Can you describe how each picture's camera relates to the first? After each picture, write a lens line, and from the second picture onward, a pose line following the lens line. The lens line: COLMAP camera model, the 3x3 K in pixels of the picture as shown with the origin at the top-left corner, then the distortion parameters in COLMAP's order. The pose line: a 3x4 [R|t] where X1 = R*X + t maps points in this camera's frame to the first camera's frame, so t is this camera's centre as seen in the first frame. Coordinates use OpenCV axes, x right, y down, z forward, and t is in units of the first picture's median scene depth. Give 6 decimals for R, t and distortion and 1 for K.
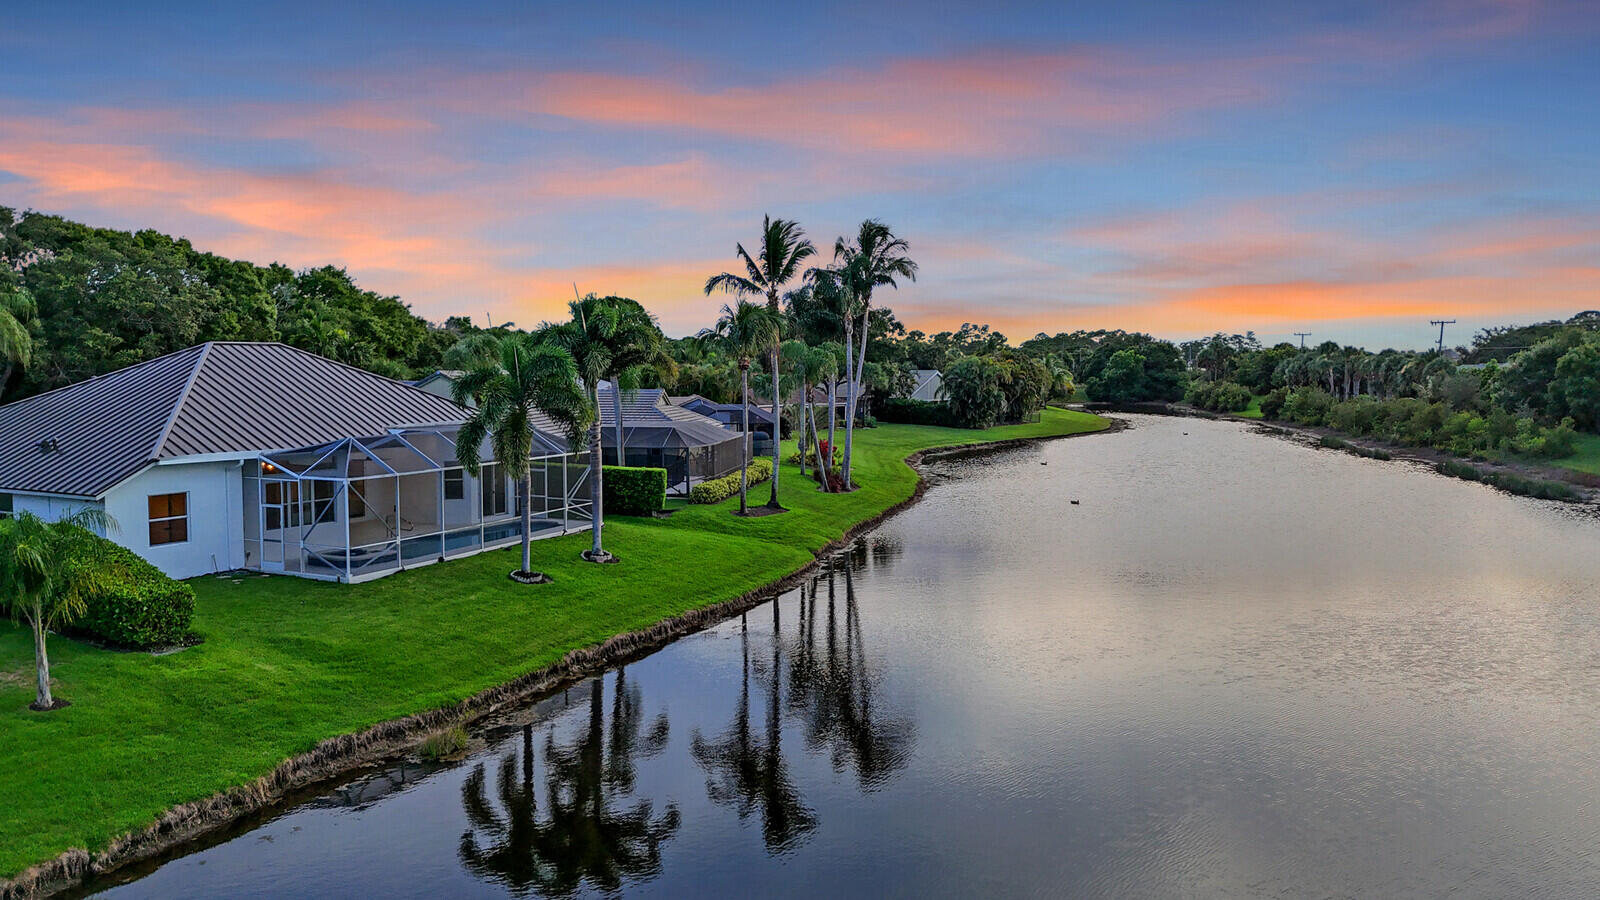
lens RADIAL K [[1178.7, 0, 800.0], [0, 1178.7, 450.0], [0, 0, 1]] dist [0.007911, -0.000110]
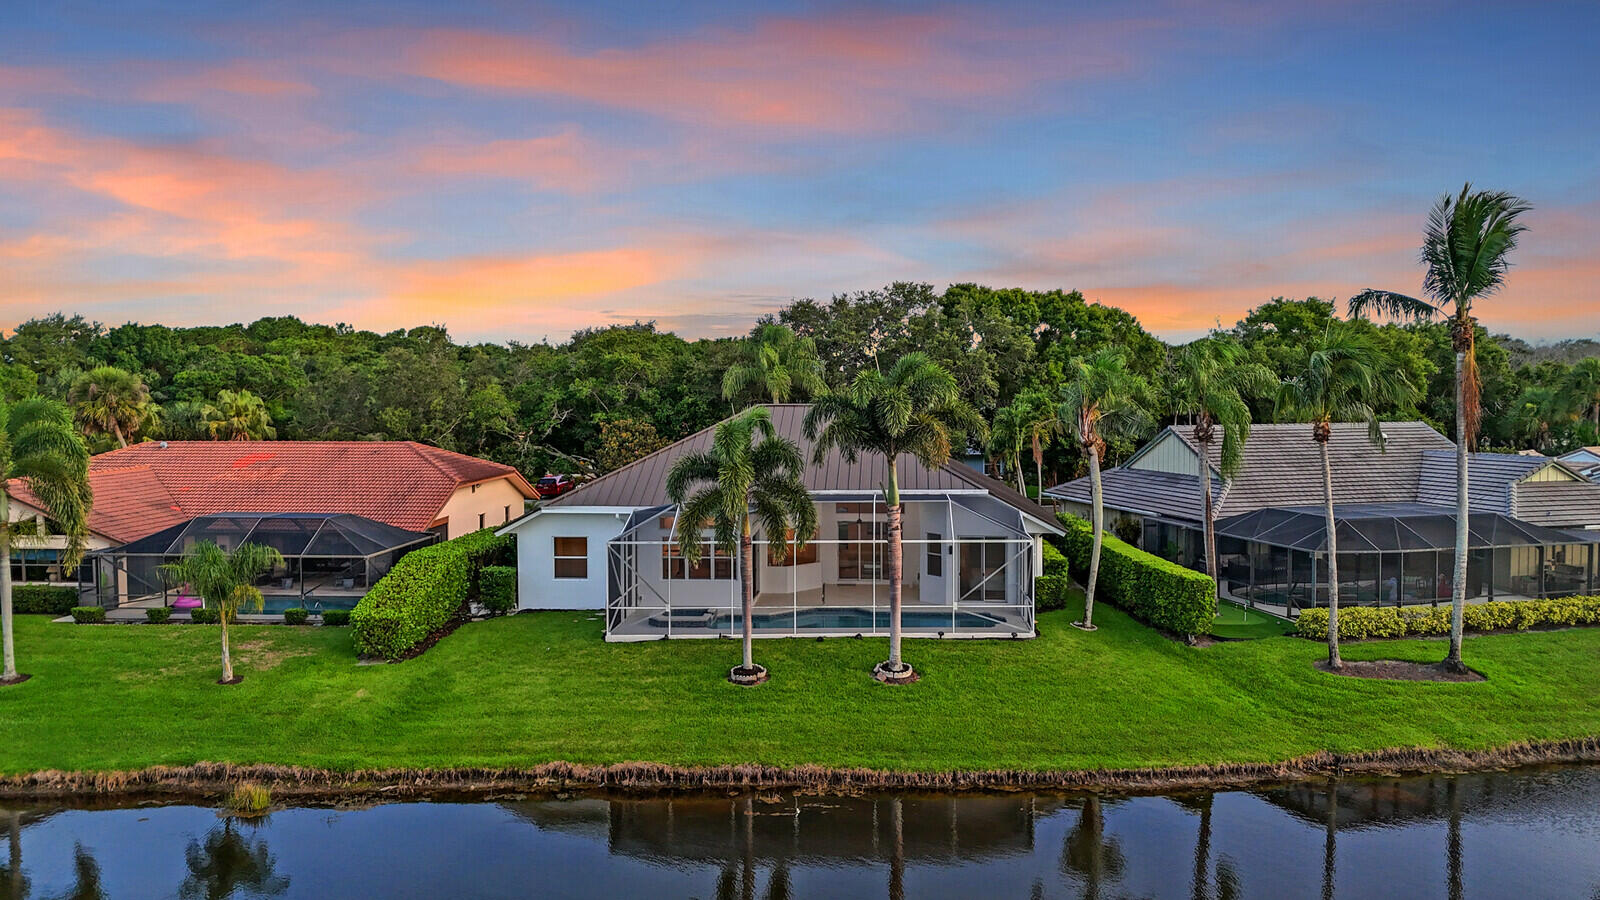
lens RADIAL K [[1178.7, 0, 800.0], [0, 1178.7, 450.0], [0, 0, 1]] dist [0.007911, -0.000110]
pose [[0.397642, 0.049998, -0.916177, 0.657193], [-0.053341, 0.998085, 0.031316, -0.102197], [0.915989, 0.036417, 0.399548, 0.741528]]
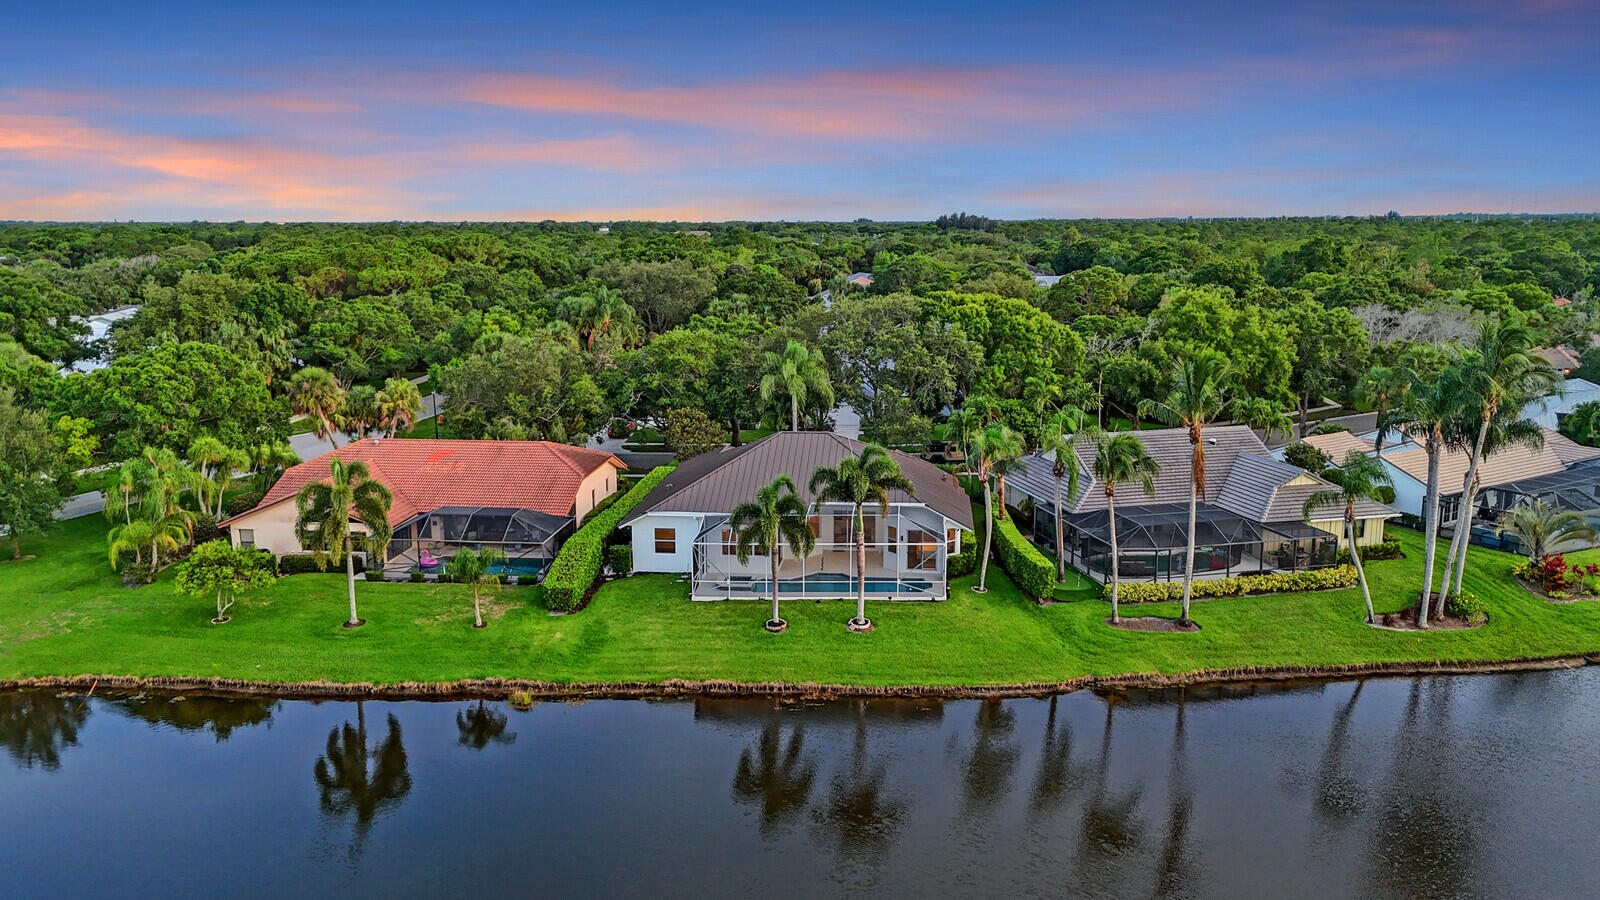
lens RADIAL K [[1178.7, 0, 800.0], [0, 1178.7, 450.0], [0, 0, 1]] dist [0.007911, -0.000110]
pose [[0.380488, 0.172785, -0.908501, 1.287250], [-0.054541, 0.984873, 0.164468, -0.421966], [0.923176, -0.013028, 0.384156, 0.473221]]
